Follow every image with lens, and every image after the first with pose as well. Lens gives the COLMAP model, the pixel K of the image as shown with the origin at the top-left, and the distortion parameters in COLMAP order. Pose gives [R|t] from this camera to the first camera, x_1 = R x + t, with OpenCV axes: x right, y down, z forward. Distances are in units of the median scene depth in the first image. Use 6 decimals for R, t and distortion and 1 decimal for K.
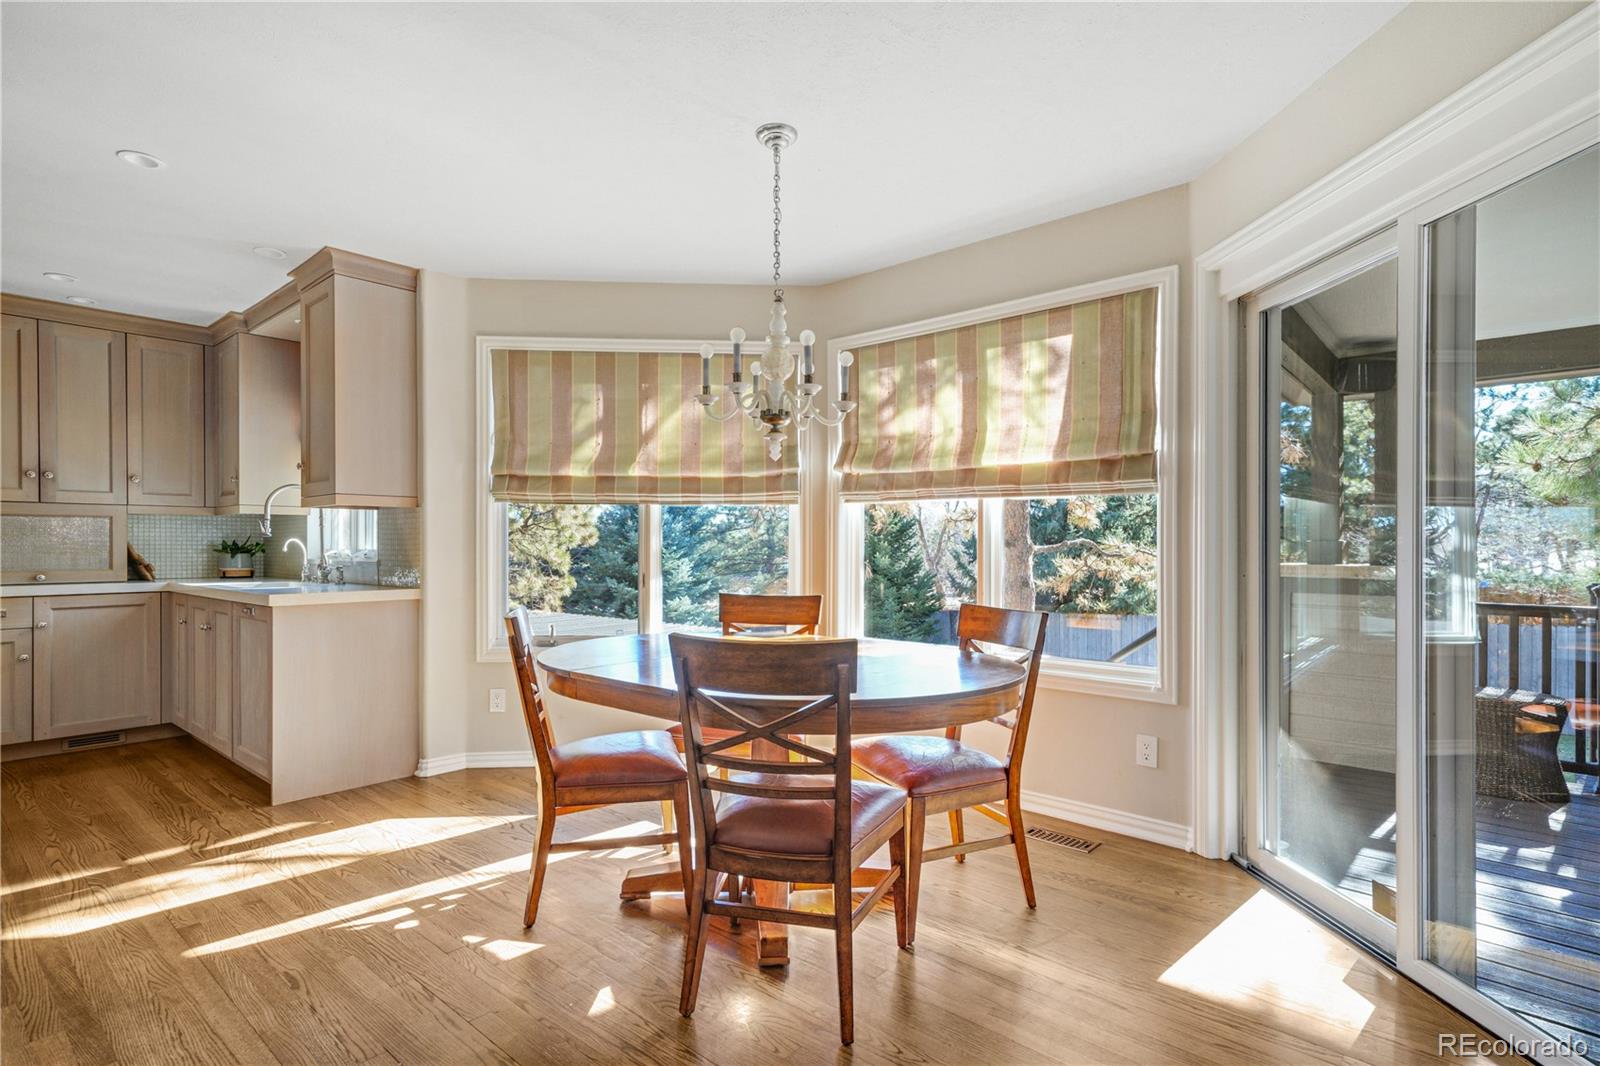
lens RADIAL K [[805.3, 0, 801.4], [0, 805.3, 548.7], [0, 0, 1]] dist [0.014619, 0.000797]
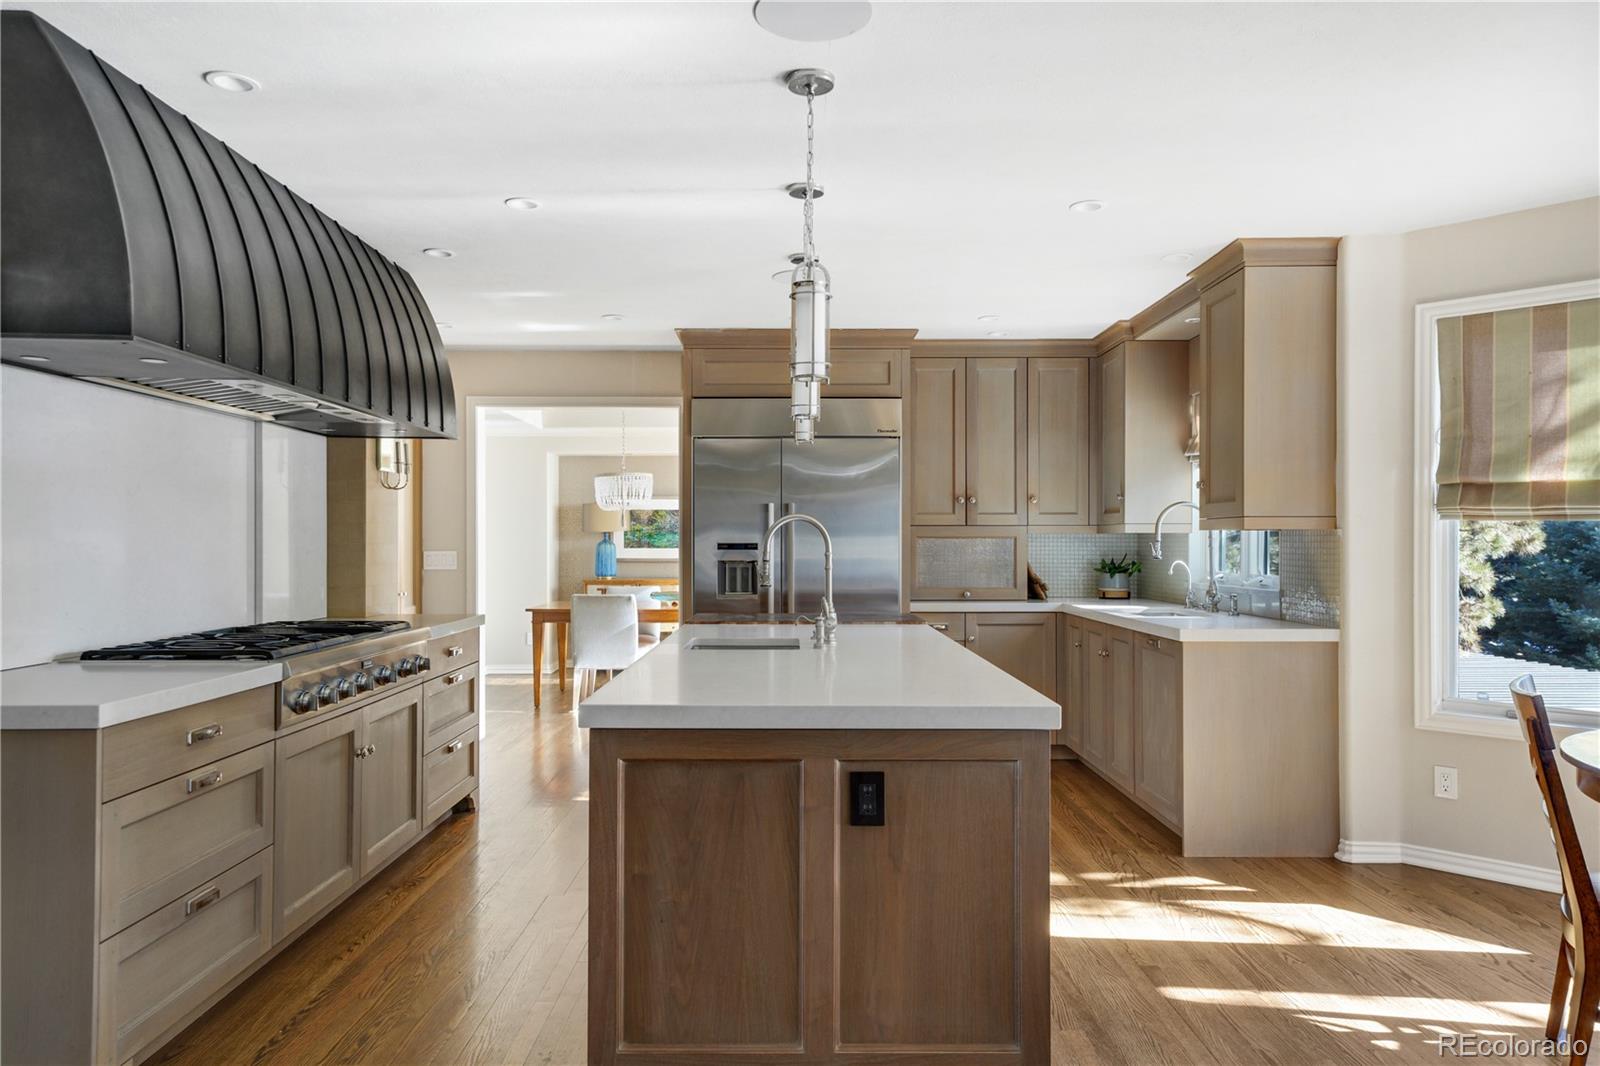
lens RADIAL K [[1051.9, 0, 797.9], [0, 1051.9, 542.0], [0, 0, 1]] dist [0.028658, -0.000797]
pose [[0.667872, -0.001350, -0.744275, -0.040041], [-0.002284, 0.999990, -0.003863, -0.031479], [0.744273, 0.004280, 0.667862, -0.116360]]
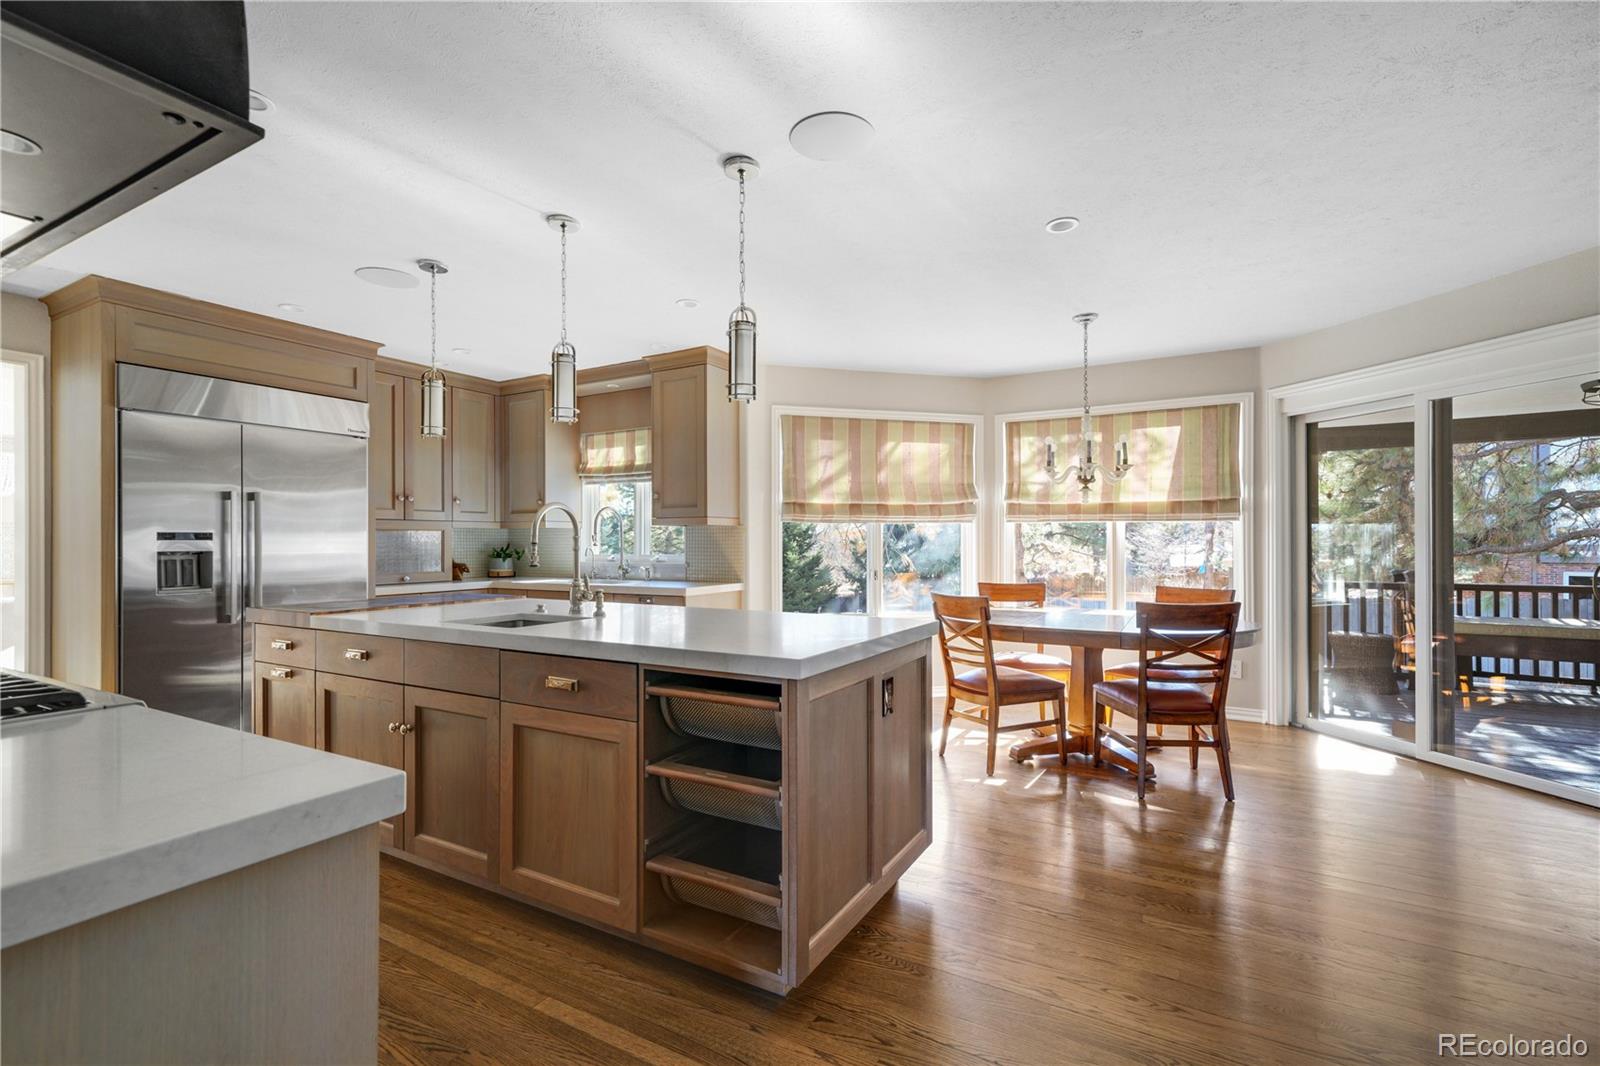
lens RADIAL K [[733.7, 0, 800.0], [0, 733.7, 533.0], [0, 0, 1]] dist [0.002720, 0.001720]
pose [[0.979001, -0.001195, 0.203854, -0.613066], [0.004748, 0.999845, -0.016943, -0.015563], [-0.203802, 0.017555, 0.978855, -0.269982]]
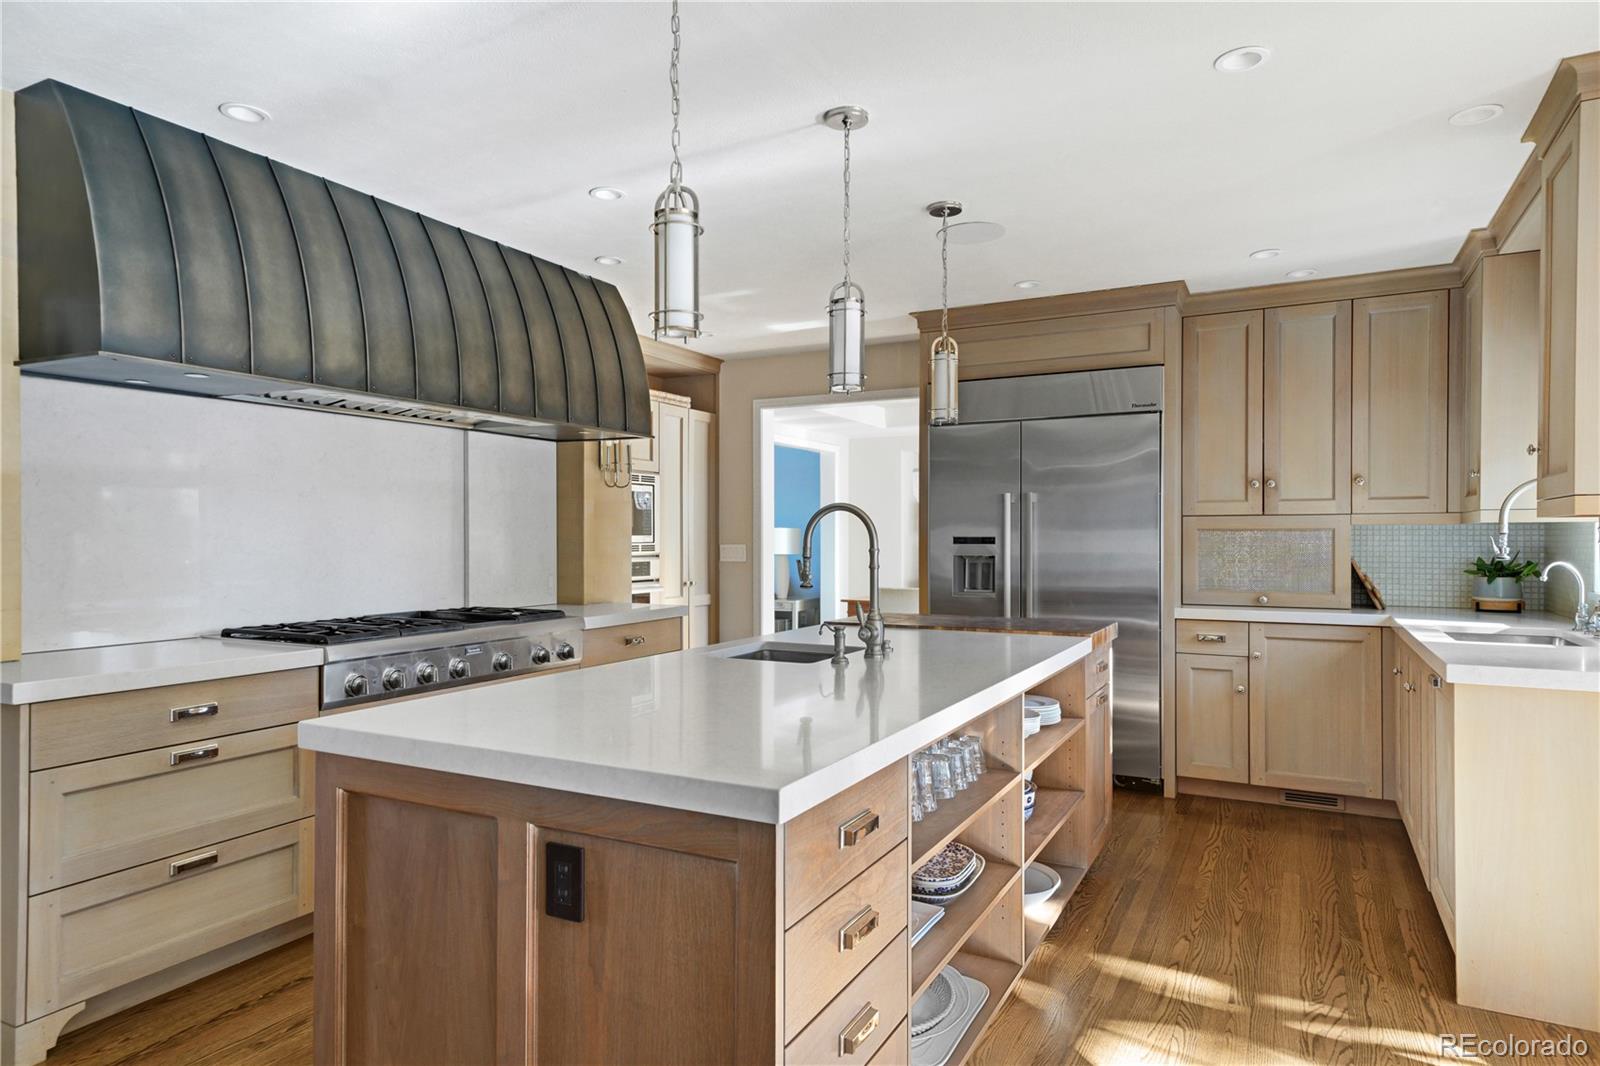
lens RADIAL K [[952.2, 0, 800.3], [0, 952.2, 542.0], [0, 0, 1]] dist [0.028681, 0.000224]
pose [[0.238330, 0.004631, -0.971173, -0.042973], [-0.002329, 0.999988, 0.004196, -0.033394], [0.971181, 0.001262, 0.238338, 0.284689]]
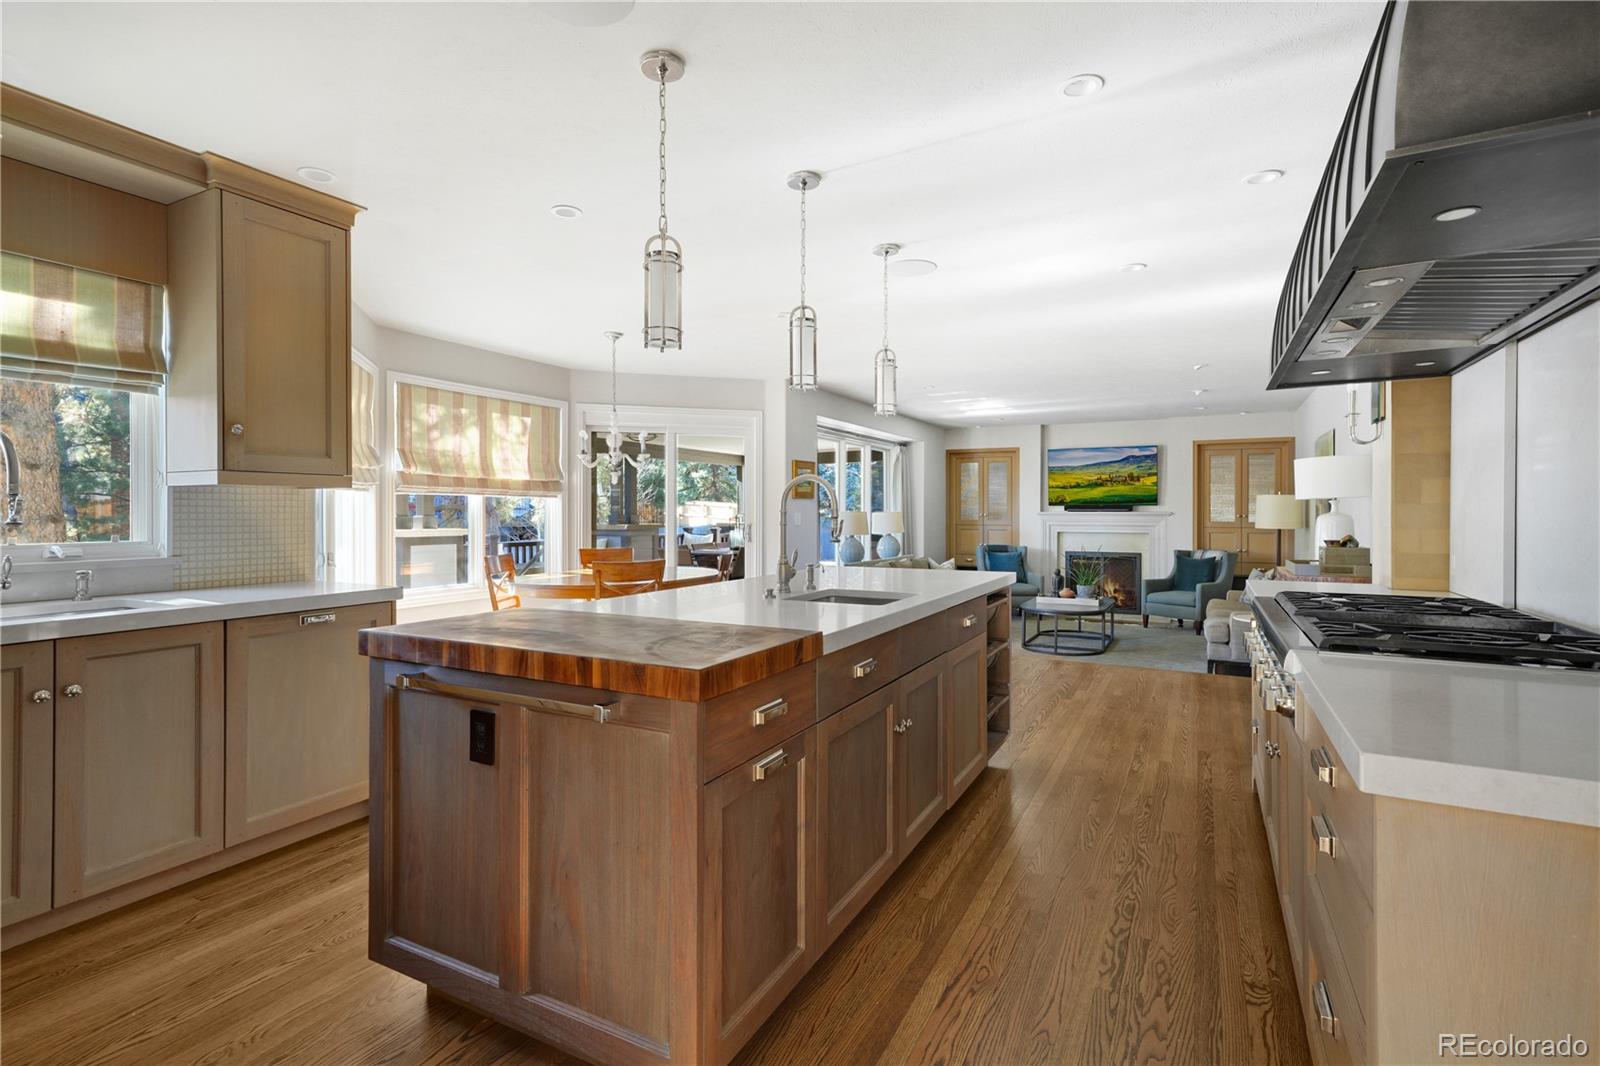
lens RADIAL K [[767.4, 0, 788.5], [0, 767.4, 518.8], [0, 0, 1]] dist [0.000413, -0.000071]
pose [[-0.230936, -0.011790, 0.972898, -1.377848], [0.000983, 0.999923, 0.012351, -0.027215], [-0.972968, 0.003809, -0.230907, 0.657325]]
